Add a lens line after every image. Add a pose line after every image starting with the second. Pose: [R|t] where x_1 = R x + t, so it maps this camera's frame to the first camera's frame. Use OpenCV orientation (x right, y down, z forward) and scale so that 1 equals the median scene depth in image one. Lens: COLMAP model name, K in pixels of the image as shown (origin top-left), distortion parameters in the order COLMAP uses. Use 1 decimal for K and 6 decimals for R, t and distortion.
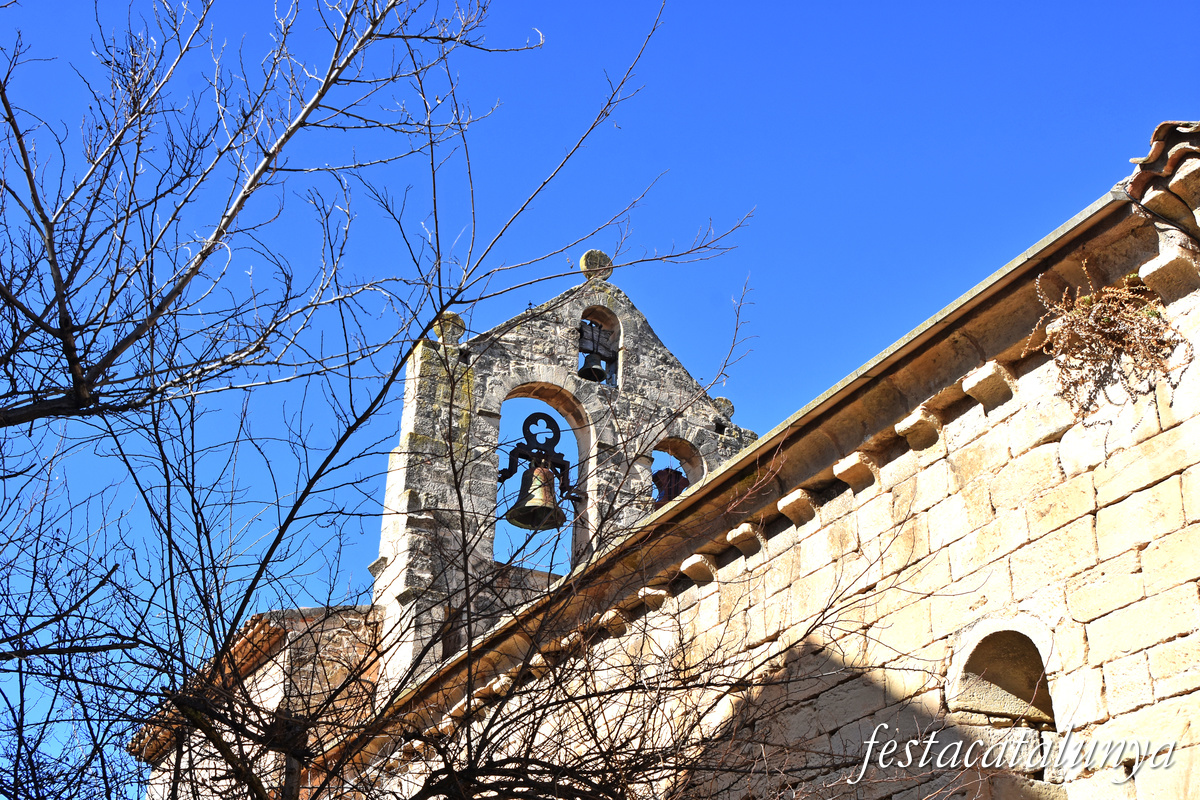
lens RADIAL K [[1630.2, 0, 600.0], [0, 1630.2, 400.0], [0, 0, 1]] dist [0.136287, 0.015609]
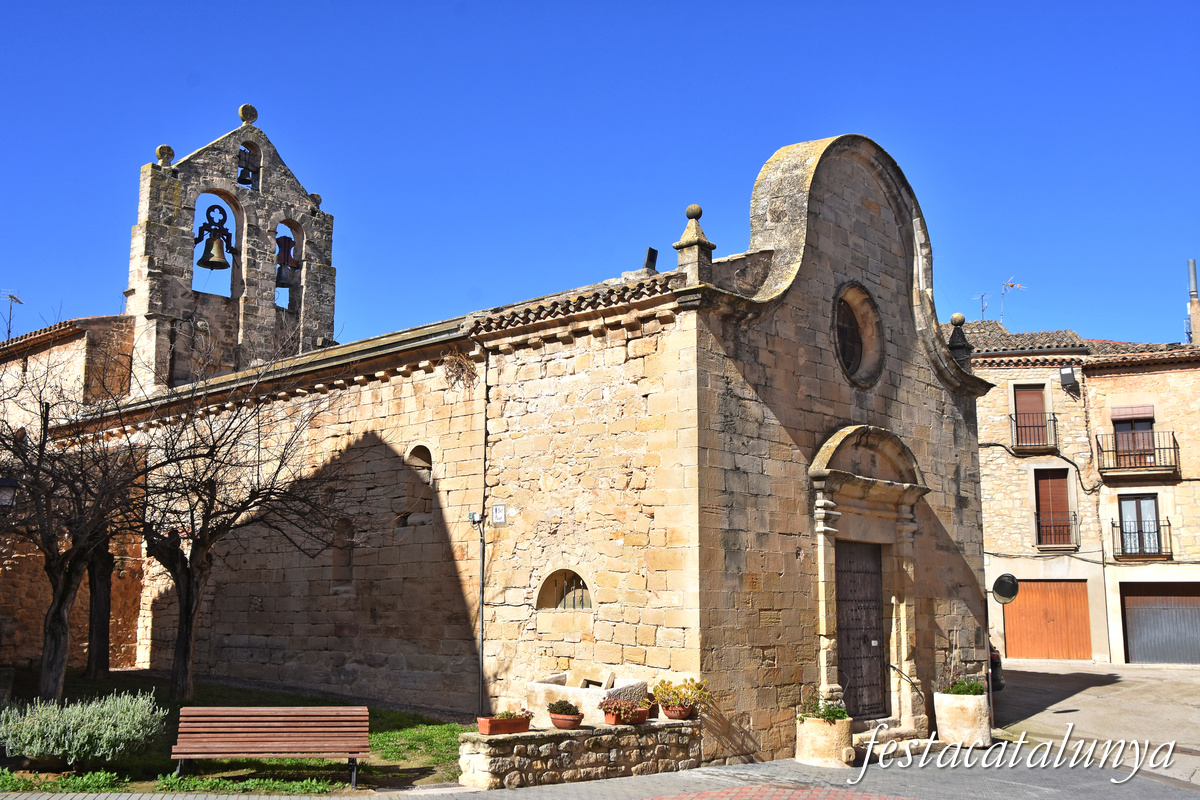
lens RADIAL K [[1215.6, 0, 600.0], [0, 1215.6, 400.0], [0, 0, 1]] dist [0.018029, 0.003277]
pose [[0.941229, 0.031118, 0.336334, -0.086290], [-0.135647, 0.946745, 0.292015, -0.249949], [-0.309335, -0.320476, 0.895325, -0.449094]]
